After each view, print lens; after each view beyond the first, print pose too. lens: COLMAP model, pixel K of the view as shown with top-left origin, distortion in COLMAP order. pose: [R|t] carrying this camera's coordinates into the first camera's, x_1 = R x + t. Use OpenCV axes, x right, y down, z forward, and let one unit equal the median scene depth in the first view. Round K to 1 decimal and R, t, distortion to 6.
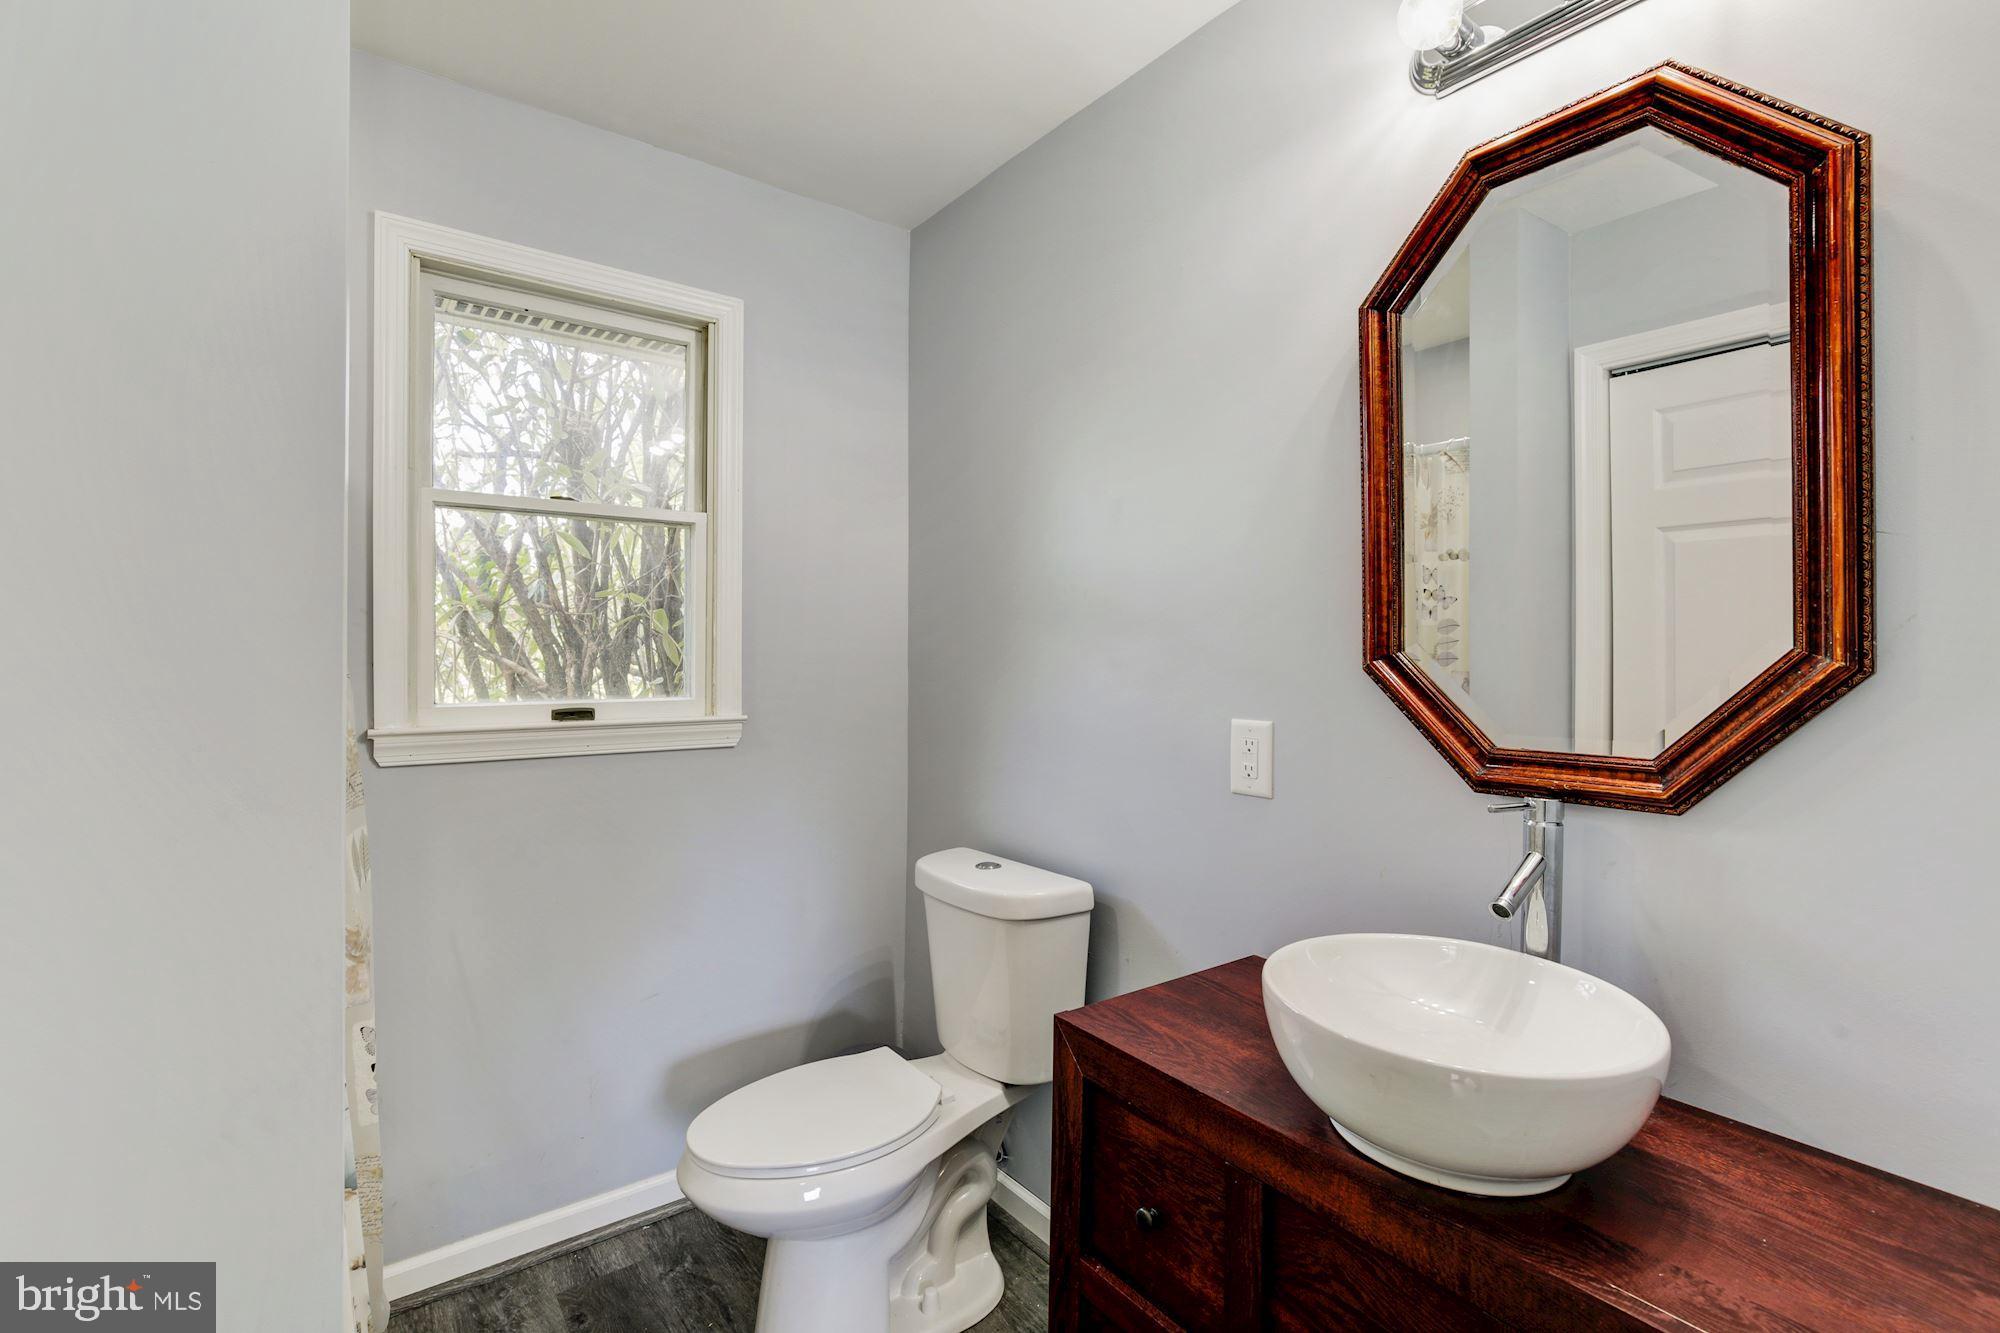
lens RADIAL K [[912.3, 0, 1010.1], [0, 912.3, 660.2], [0, 0, 1]] dist [-0.015843, 0.005102]
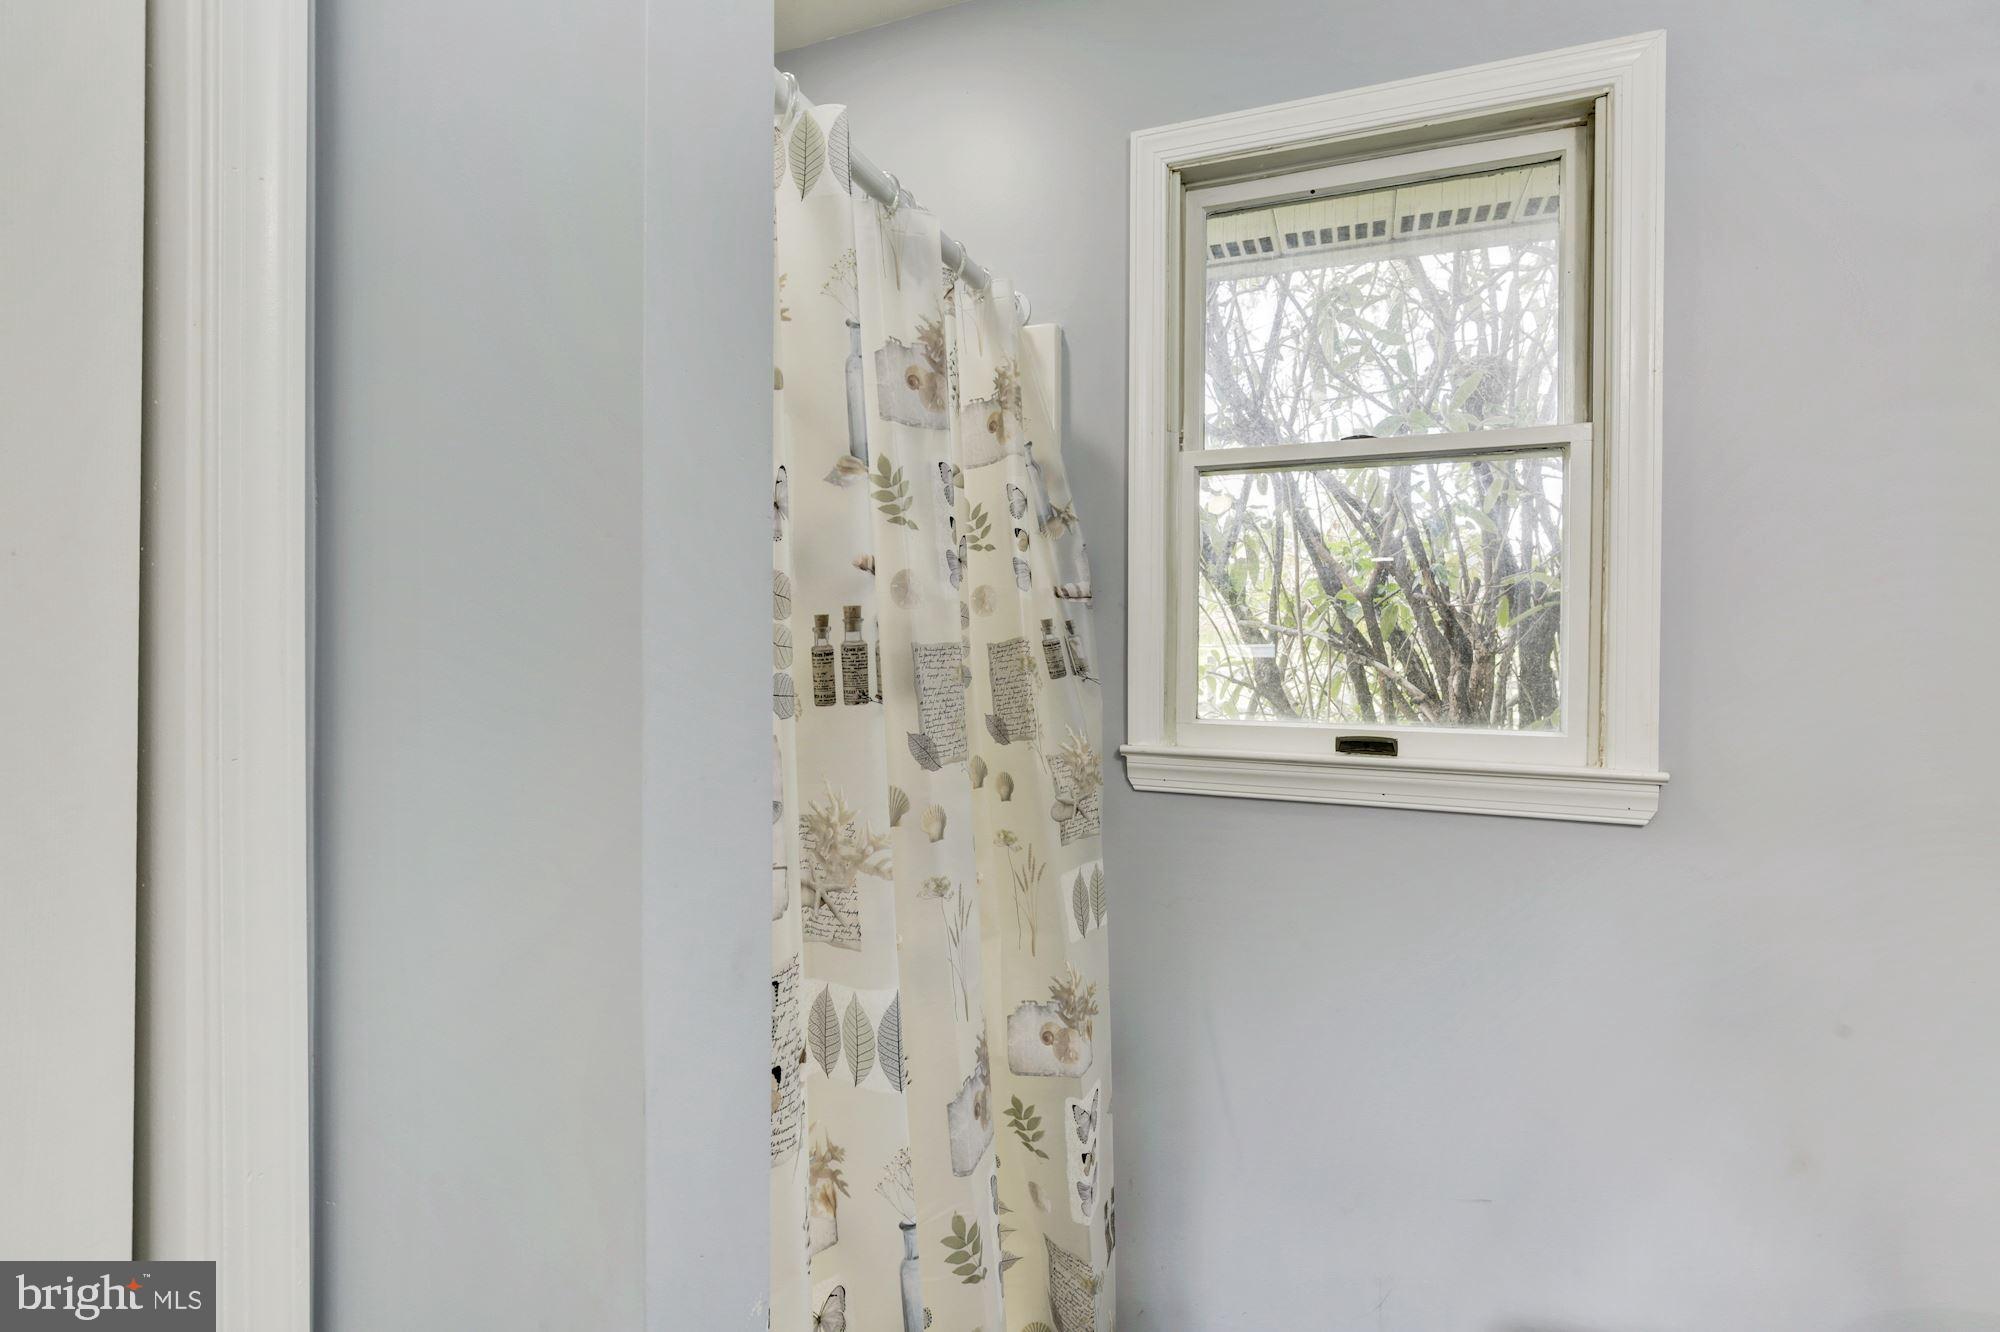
lens RADIAL K [[912.3, 0, 1004.5], [0, 912.3, 646.7], [0, 0, 1]] dist [-0.015843, 0.005102]
pose [[0.513319, 0.002124, -0.858195, -0.026685], [-0.015411, 0.999858, -0.006744, -0.007132], [0.858059, 0.016688, 0.513279, 0.413892]]
